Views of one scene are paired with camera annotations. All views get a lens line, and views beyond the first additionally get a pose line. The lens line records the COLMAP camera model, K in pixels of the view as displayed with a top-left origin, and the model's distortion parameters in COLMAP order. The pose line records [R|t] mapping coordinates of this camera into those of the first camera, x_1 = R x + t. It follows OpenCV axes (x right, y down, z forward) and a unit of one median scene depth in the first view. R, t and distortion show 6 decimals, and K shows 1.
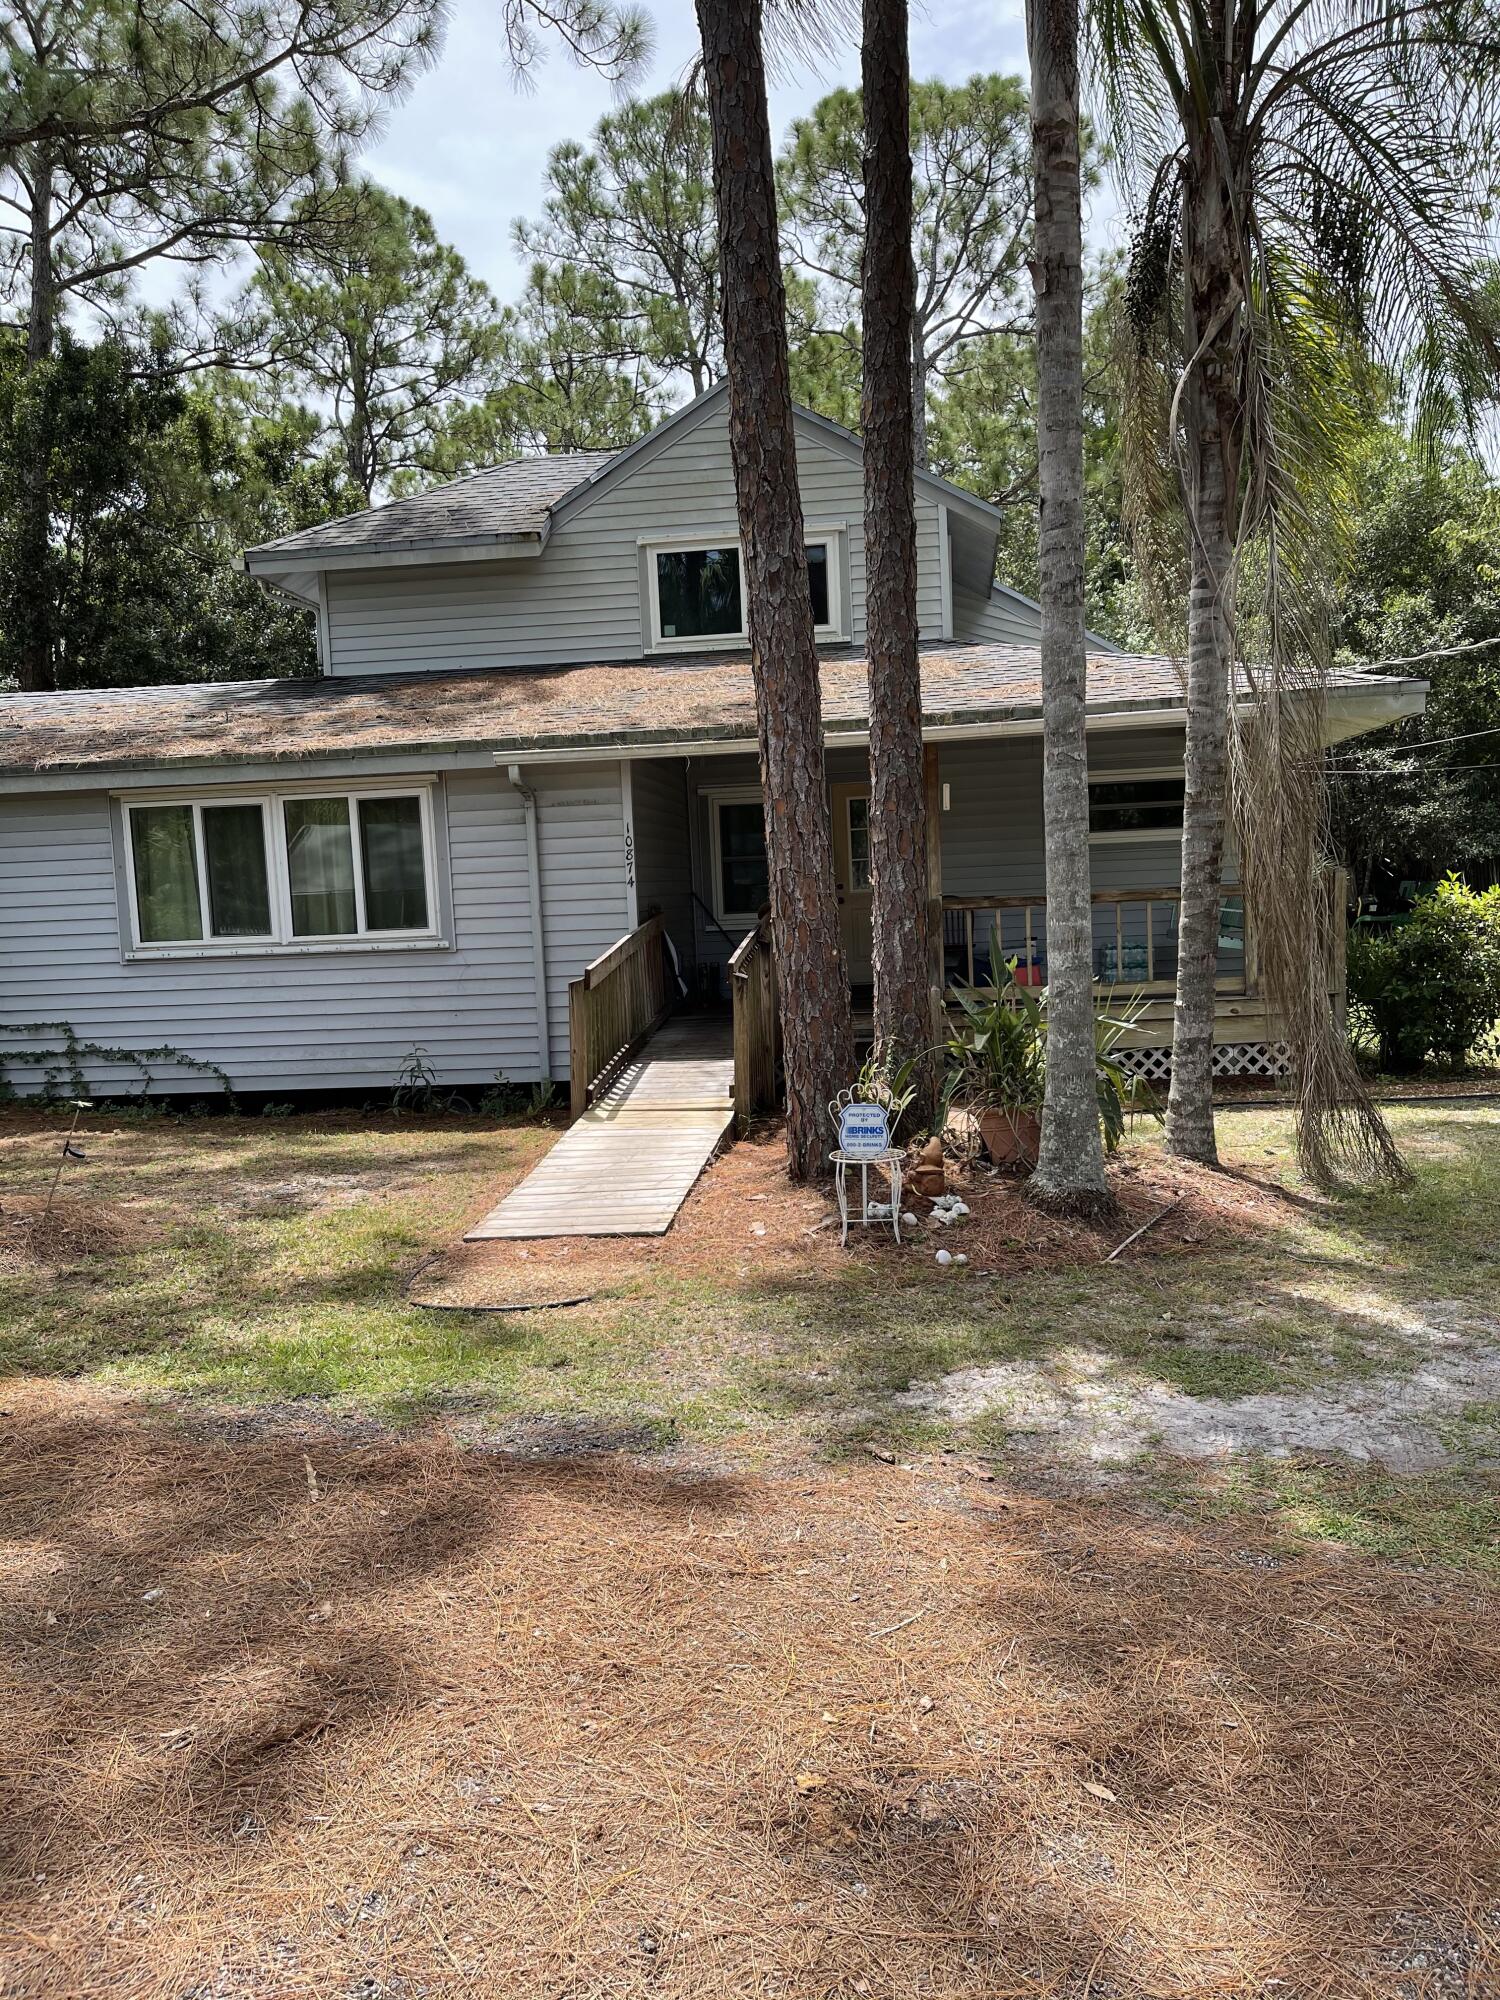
lens RADIAL K [[1533.0, 0, 744.6], [0, 1533.0, 1018.1], [0, 0, 1]] dist [0.093850, -0.119079]
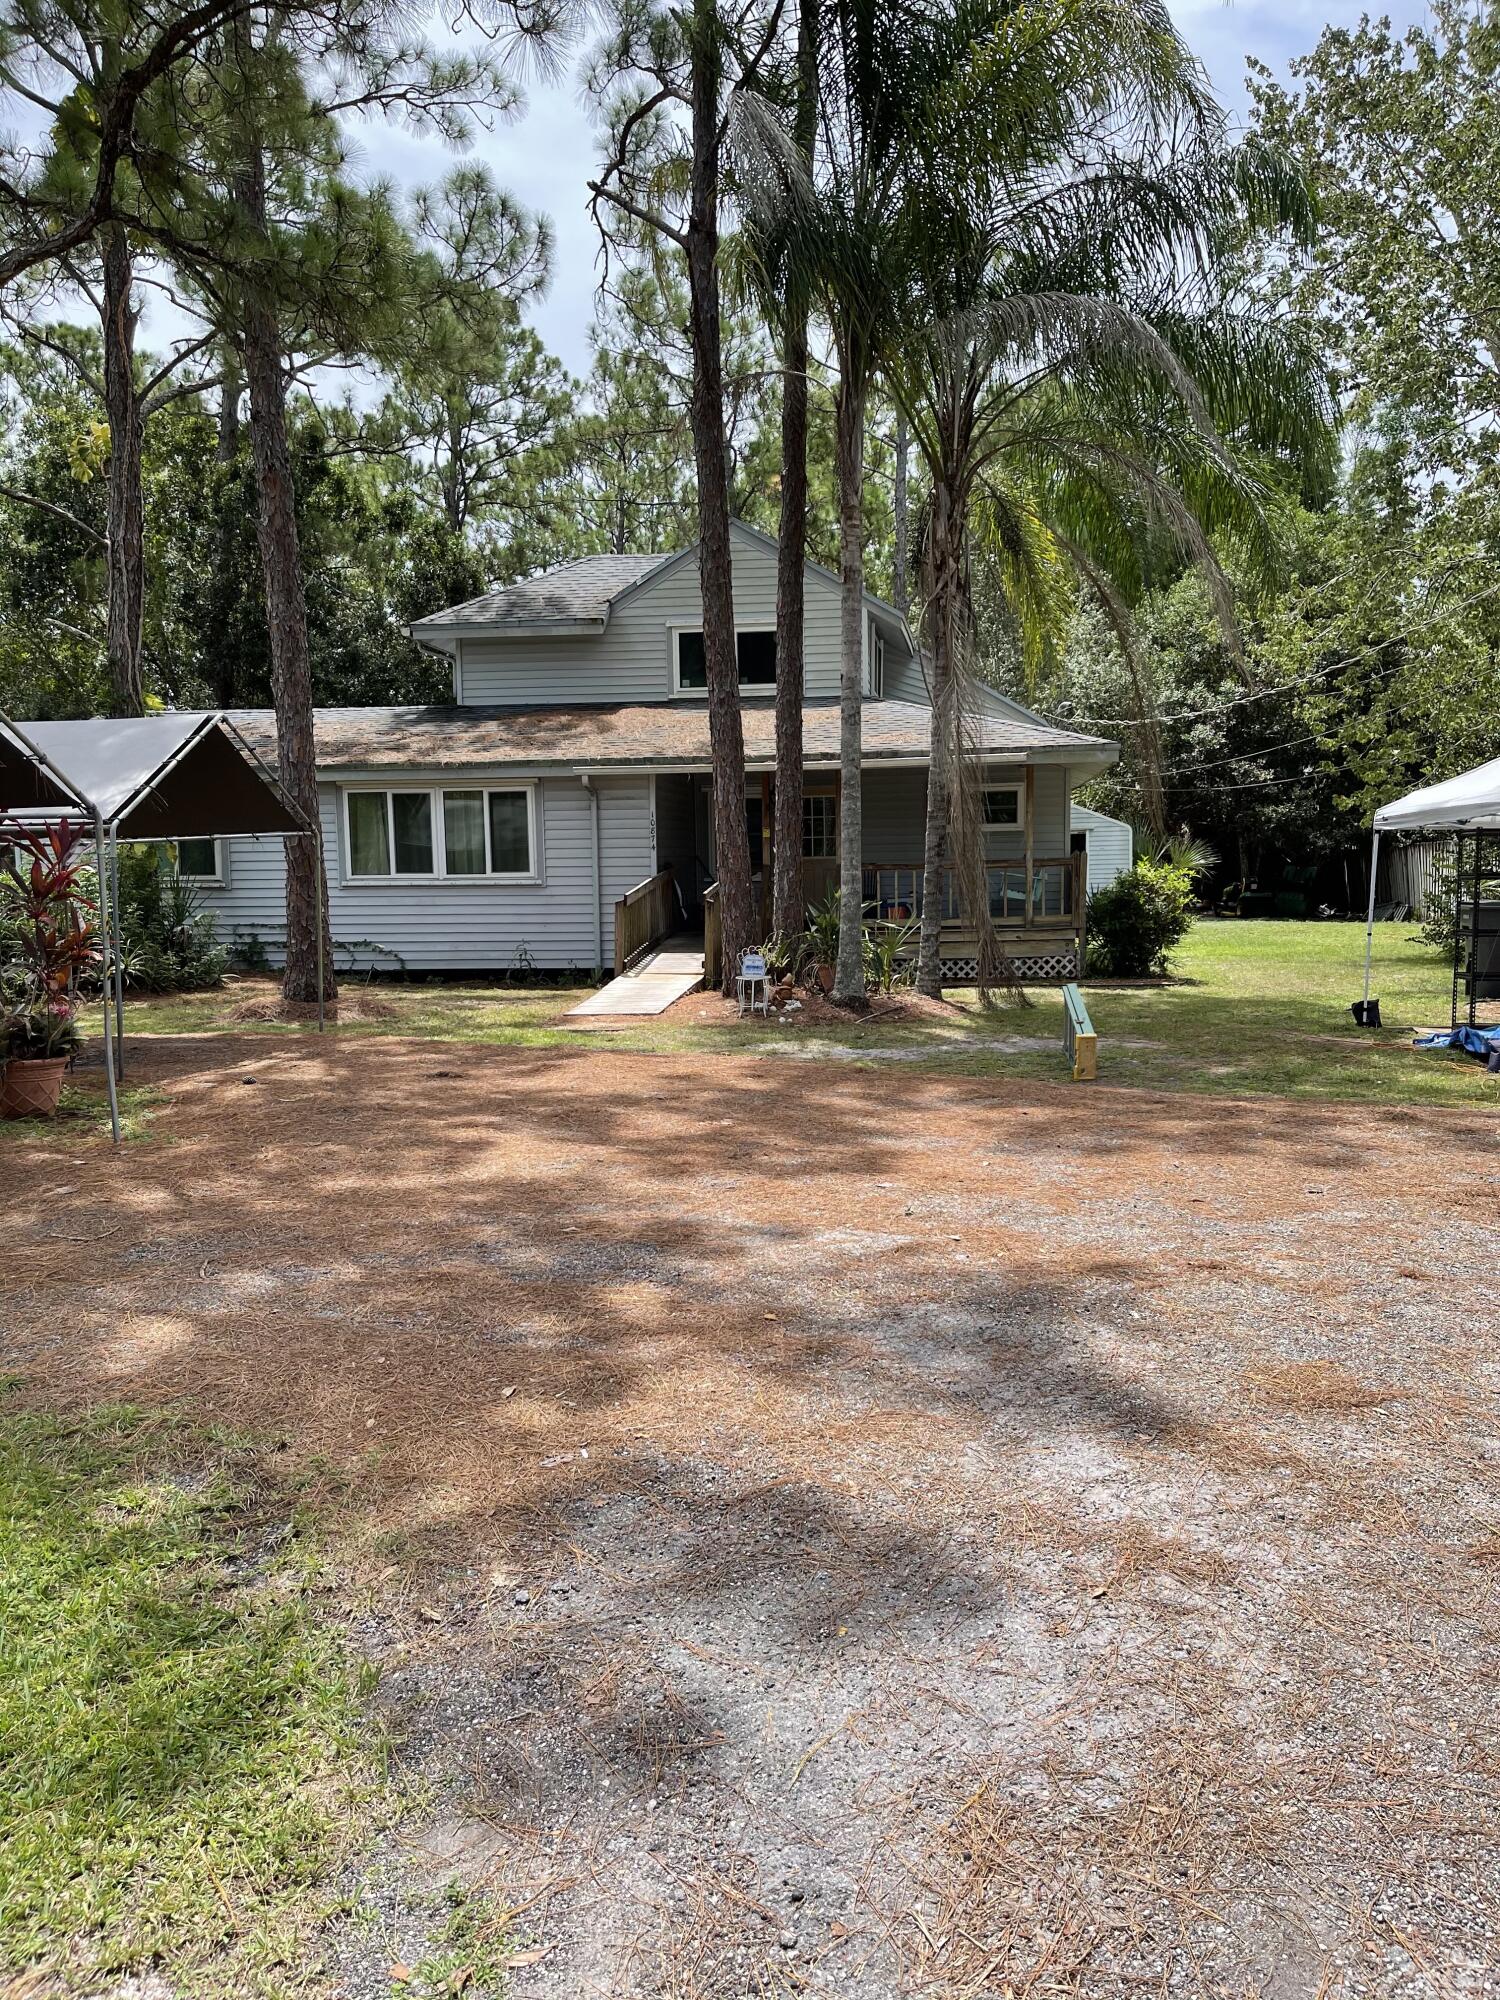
lens RADIAL K [[1515.6, 0, 745.5], [0, 1515.6, 1015.3], [0, 0, 1]] dist [0.125060, -0.156181]
pose [[0.999272, 0.031935, -0.020893, 0.062485], [-0.031535, 0.999319, 0.019182, 0.055411], [0.021491, -0.018509, 0.999598, -0.611682]]
